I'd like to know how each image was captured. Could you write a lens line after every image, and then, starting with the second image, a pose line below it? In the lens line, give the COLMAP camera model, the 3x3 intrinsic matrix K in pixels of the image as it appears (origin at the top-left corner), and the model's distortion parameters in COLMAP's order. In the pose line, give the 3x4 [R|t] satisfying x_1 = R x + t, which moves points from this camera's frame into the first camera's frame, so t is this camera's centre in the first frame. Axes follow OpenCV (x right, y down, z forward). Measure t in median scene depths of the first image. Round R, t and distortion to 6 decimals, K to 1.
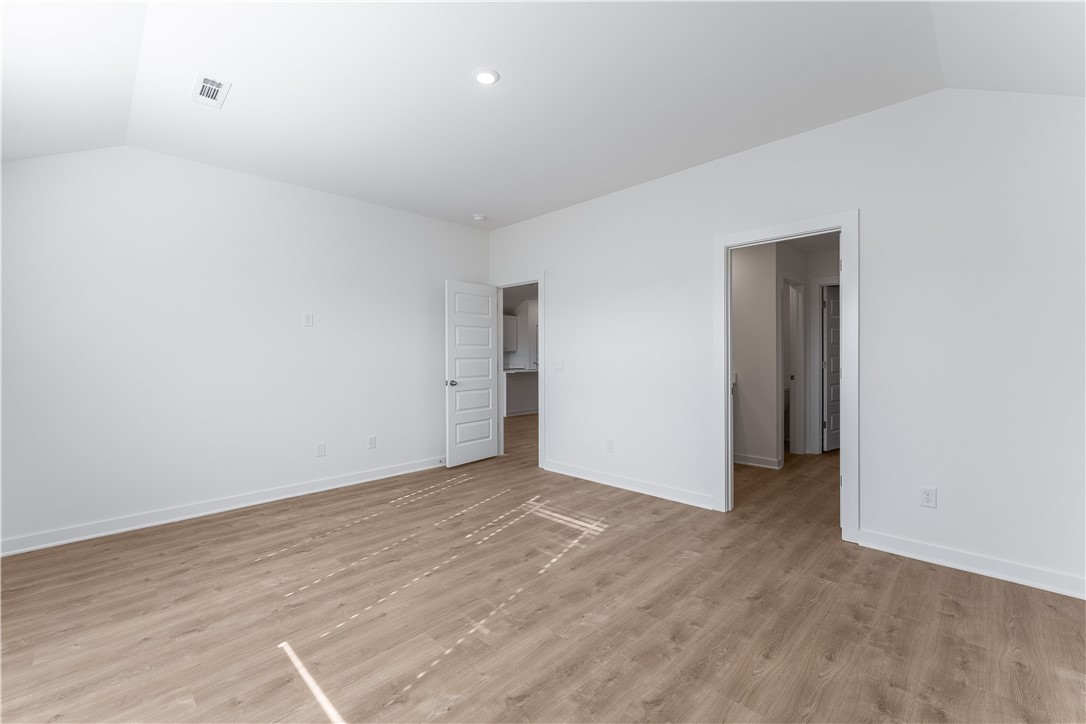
lens RADIAL K [[471.8, 0, 542.3], [0, 471.8, 361.0], [0, 0, 1]] dist [0.000797, -0.000023]
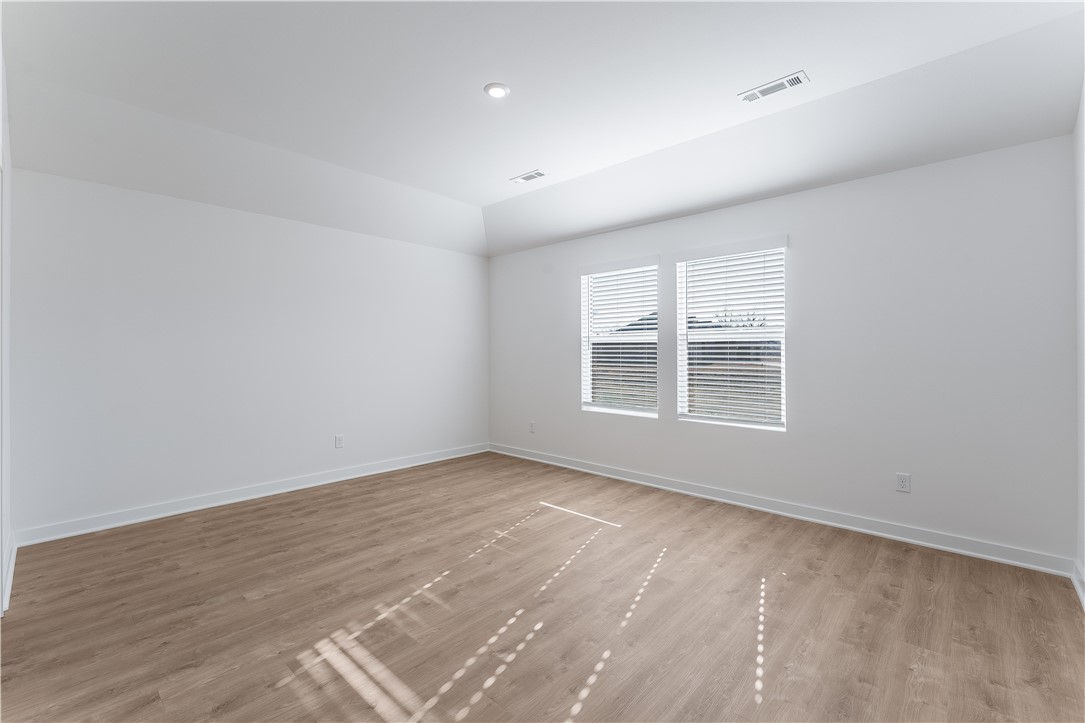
lens RADIAL K [[471.3, 0, 541.1], [0, 471.3, 357.8], [0, 0, 1]] dist [0.000797, -0.000023]
pose [[-0.999339, 0.009398, -0.035121, -0.153703], [0.008712, 0.999769, 0.019646, -0.016158], [0.035298, 0.019327, -0.999190, 1.805690]]
